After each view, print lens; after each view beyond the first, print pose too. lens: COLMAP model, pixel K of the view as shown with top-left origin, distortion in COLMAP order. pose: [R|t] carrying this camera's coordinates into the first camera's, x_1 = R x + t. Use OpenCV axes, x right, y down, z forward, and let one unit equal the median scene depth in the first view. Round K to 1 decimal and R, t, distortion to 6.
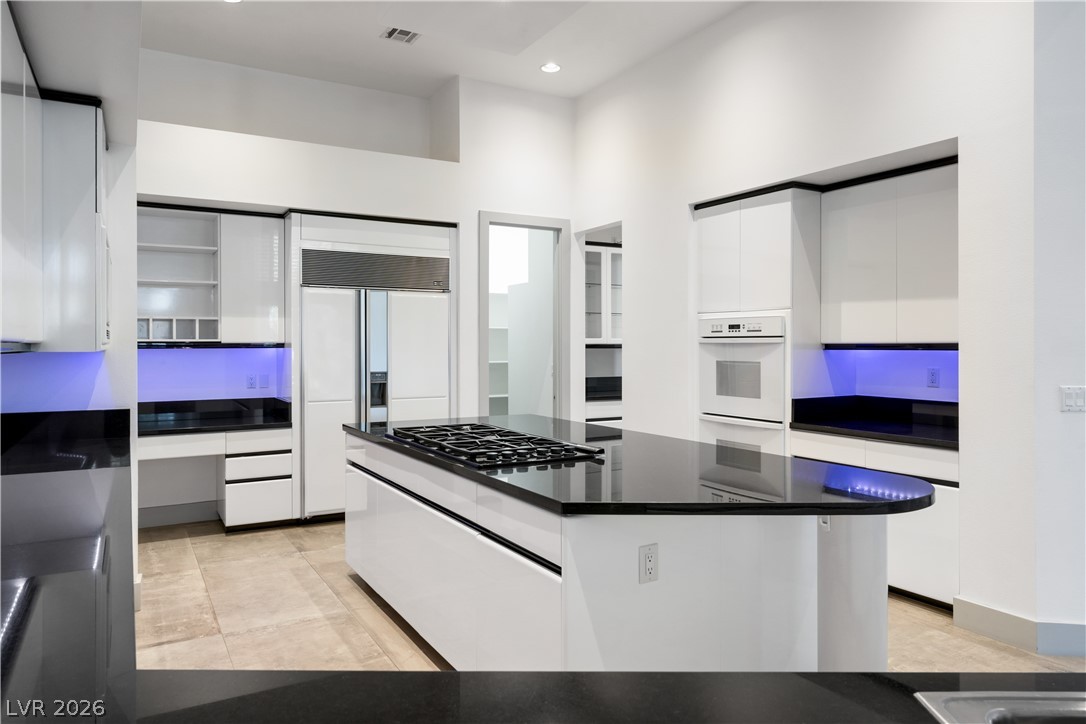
lens RADIAL K [[713.2, 0, 542.0], [0, 713.2, 348.2], [0, 0, 1]] dist [-0.003998, -0.001866]
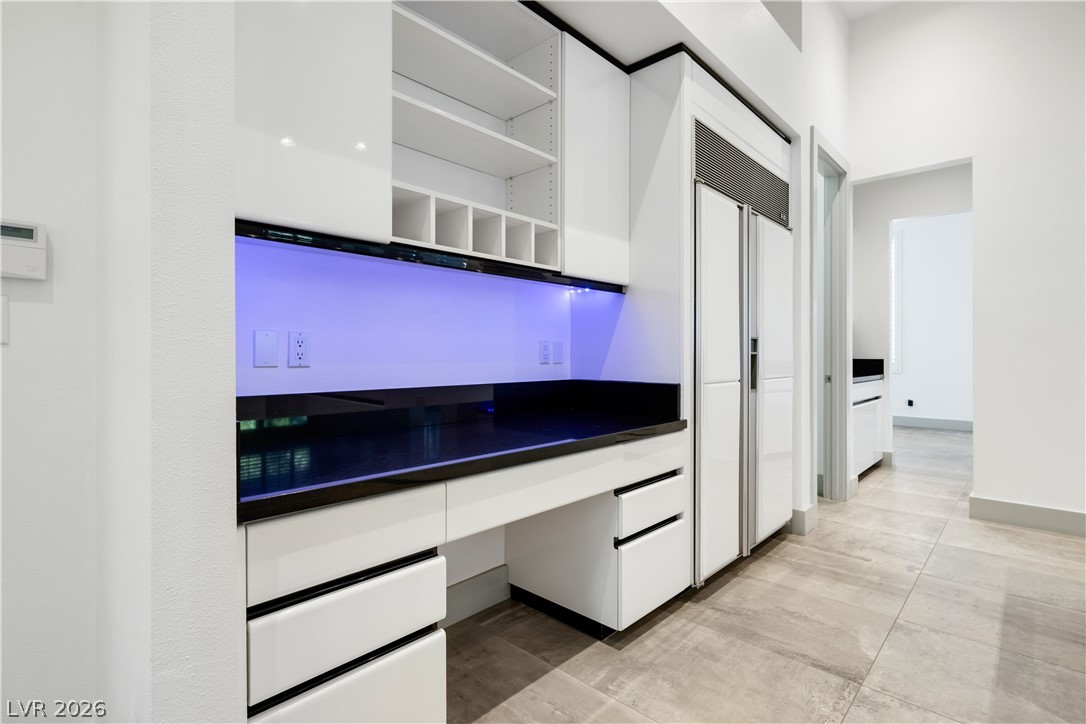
lens RADIAL K [[515.8, 0, 543.0], [0, 515.8, 362.0], [0, 0, 1]] dist [0.001245, 0.000480]
pose [[0.958657, -0.001430, 0.284561, -0.573992], [-0.001293, 0.999955, 0.009382, 0.053522], [-0.284562, -0.009362, 0.958612, 0.636237]]
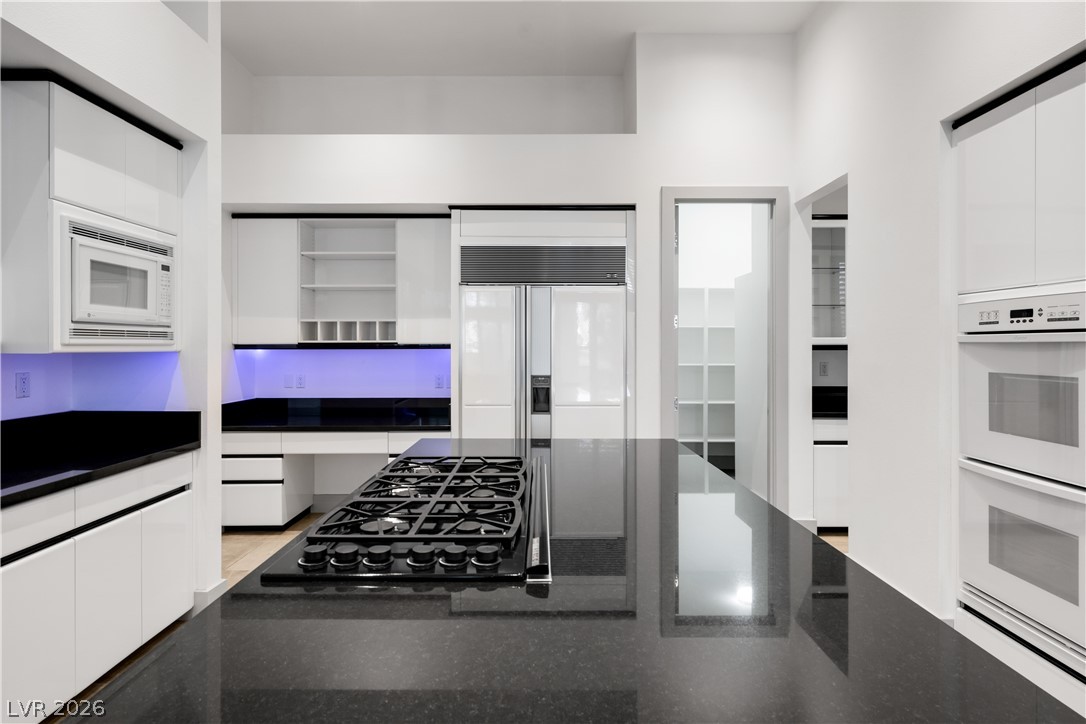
lens RADIAL K [[591.1, 0, 542.5], [0, 591.1, 344.8], [0, 0, 1]] dist [0.003560, 0.000972]
pose [[0.866580, -0.001148, -0.499037, 0.157713], [-0.001776, 0.999984, -0.005385, -0.001807], [0.499035, 0.005553, 0.866564, 0.364044]]
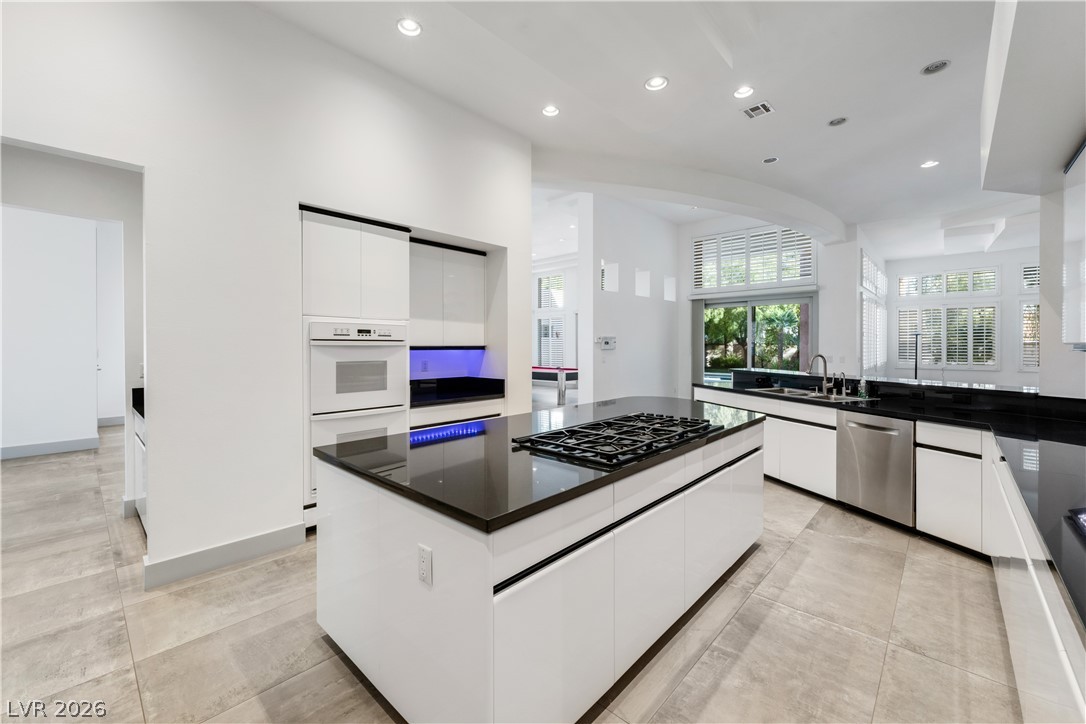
lens RADIAL K [[440.4, 0, 547.7], [0, 440.4, 341.9], [0, 0, 1]] dist [-0.000300, 0.000248]
pose [[-0.294432, 0.008553, 0.955634, -0.451797], [0.003055, 0.999963, -0.008008, -0.005752], [-0.955668, 0.000562, -0.294447, 0.833164]]
